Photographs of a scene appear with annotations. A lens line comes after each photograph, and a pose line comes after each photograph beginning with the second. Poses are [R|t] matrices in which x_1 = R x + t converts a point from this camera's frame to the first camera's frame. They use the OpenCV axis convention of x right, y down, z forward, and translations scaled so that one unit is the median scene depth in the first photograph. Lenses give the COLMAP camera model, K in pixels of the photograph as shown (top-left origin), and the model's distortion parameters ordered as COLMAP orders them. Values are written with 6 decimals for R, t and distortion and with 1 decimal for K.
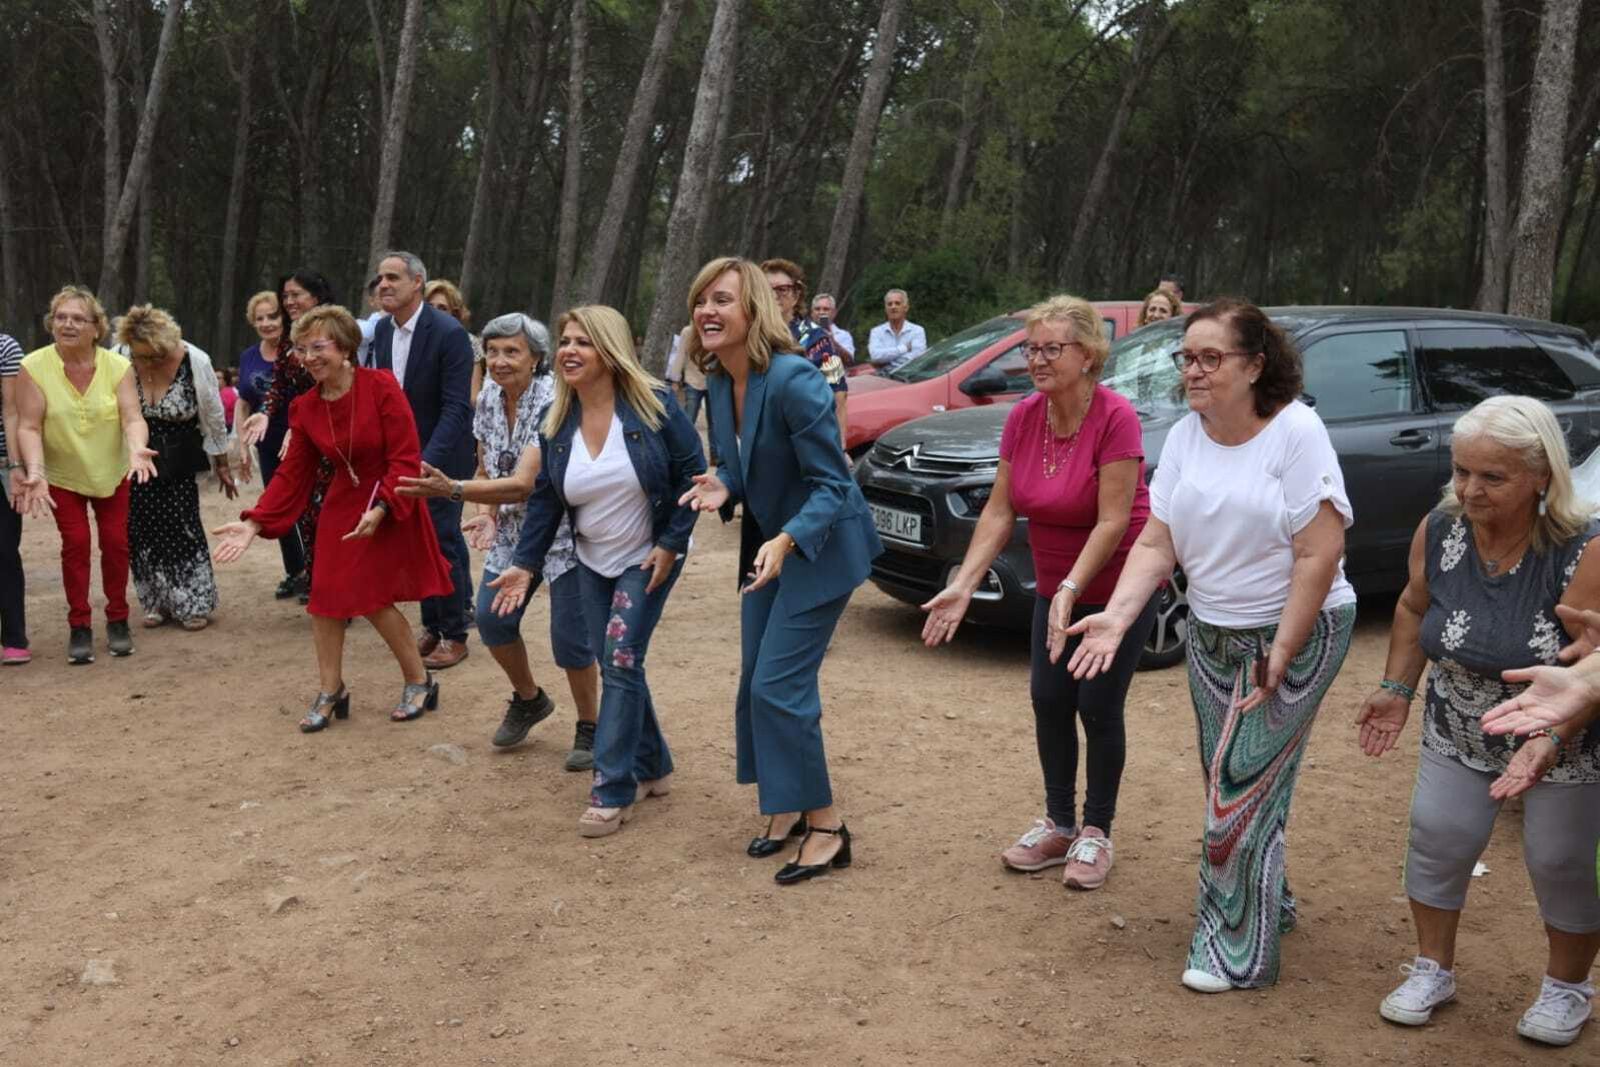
lens RADIAL K [[1575.1, 0, 784.9], [0, 1575.1, 537.1], [0, 0, 1]] dist [-0.004874, 0.122164]
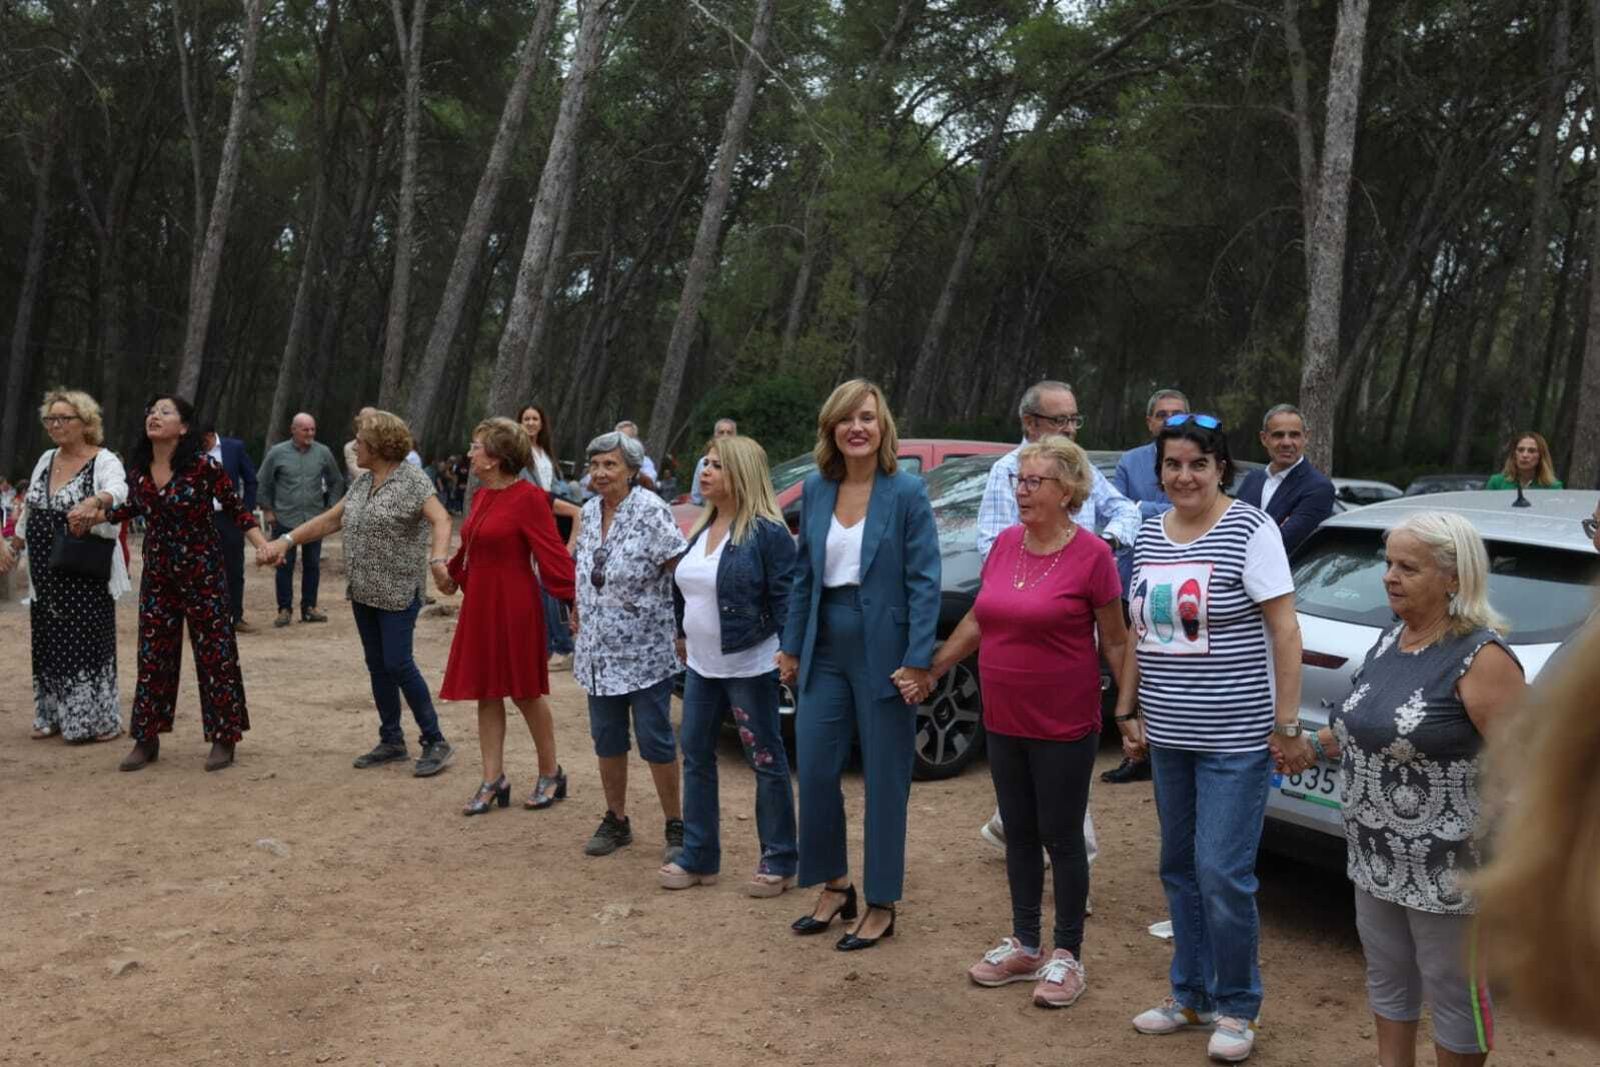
lens RADIAL K [[1750.2, 0, 800.0], [0, 1750.2, 533.5], [0, 0, 1]] dist [0.035857, 0.061440]
pose [[0.995187, 0.019125, 0.096110, 0.008989], [-0.011132, 0.996485, -0.083026, 0.006516], [-0.097360, 0.081557, 0.991902, -0.086317]]
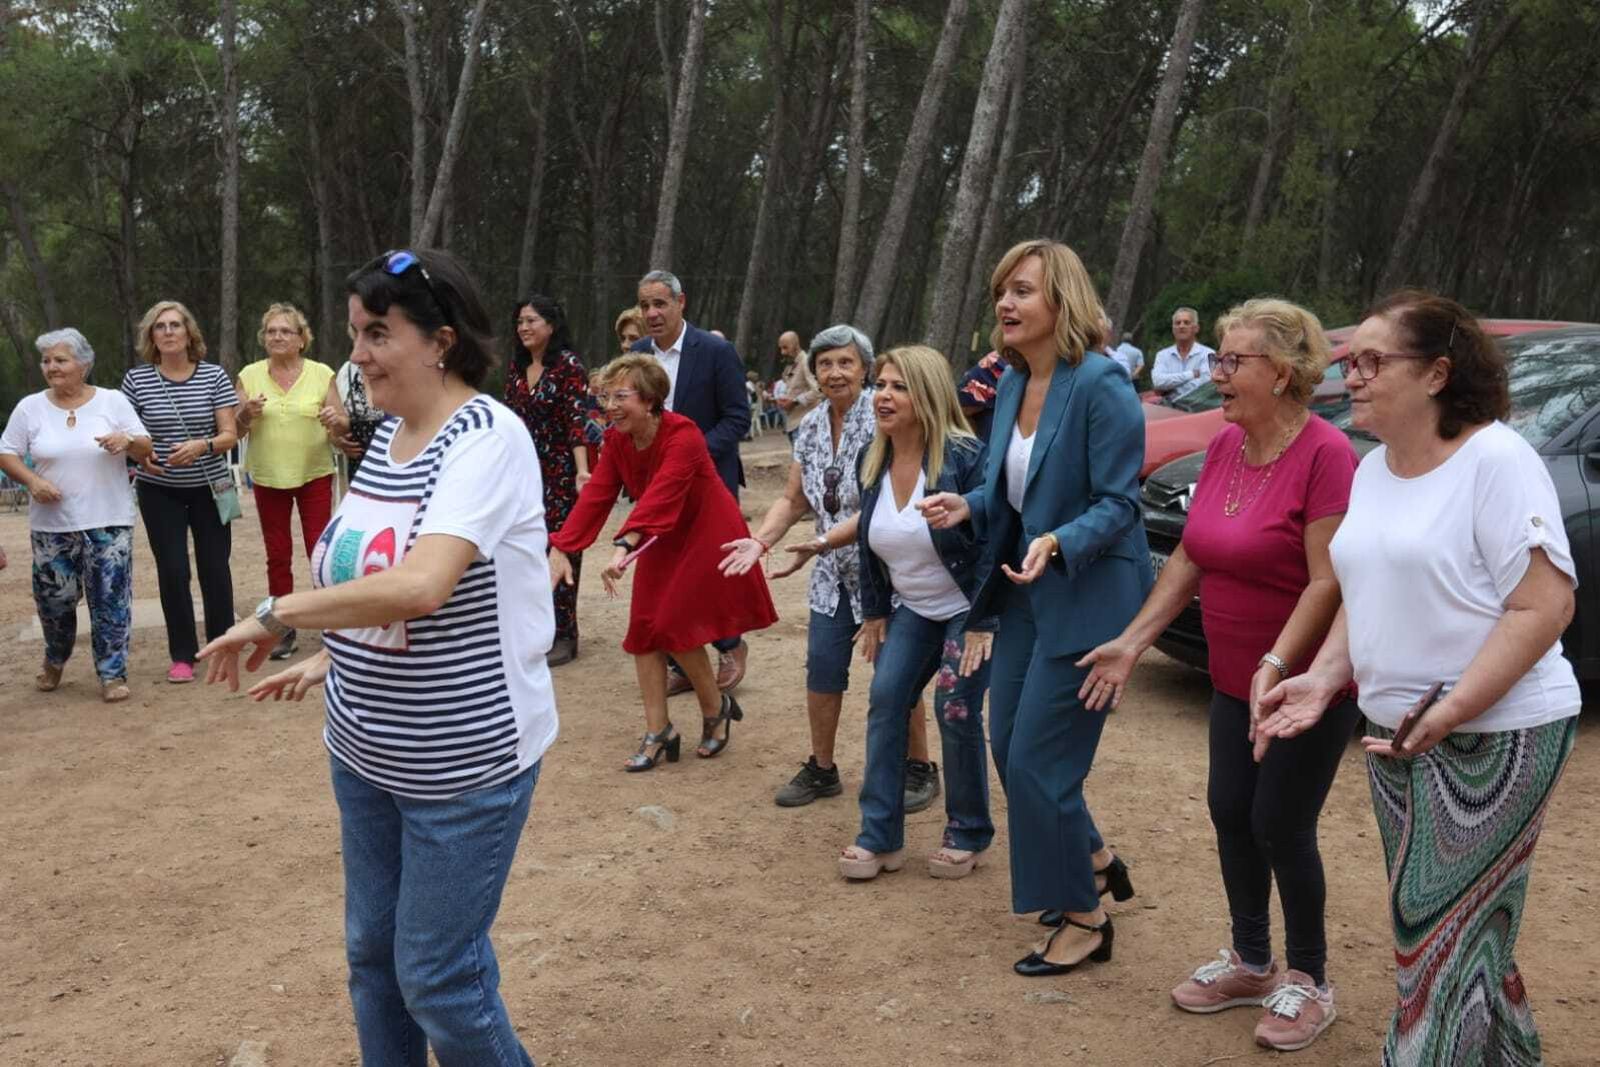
lens RADIAL K [[1575.1, 0, 784.9], [0, 1575.1, 537.1], [0, 0, 1]] dist [-0.004874, 0.122164]
pose [[0.982598, 0.015054, -0.185133, 0.009621], [-0.018011, 0.999736, -0.014299, -0.004871], [0.184869, 0.017385, 0.982609, 0.037164]]
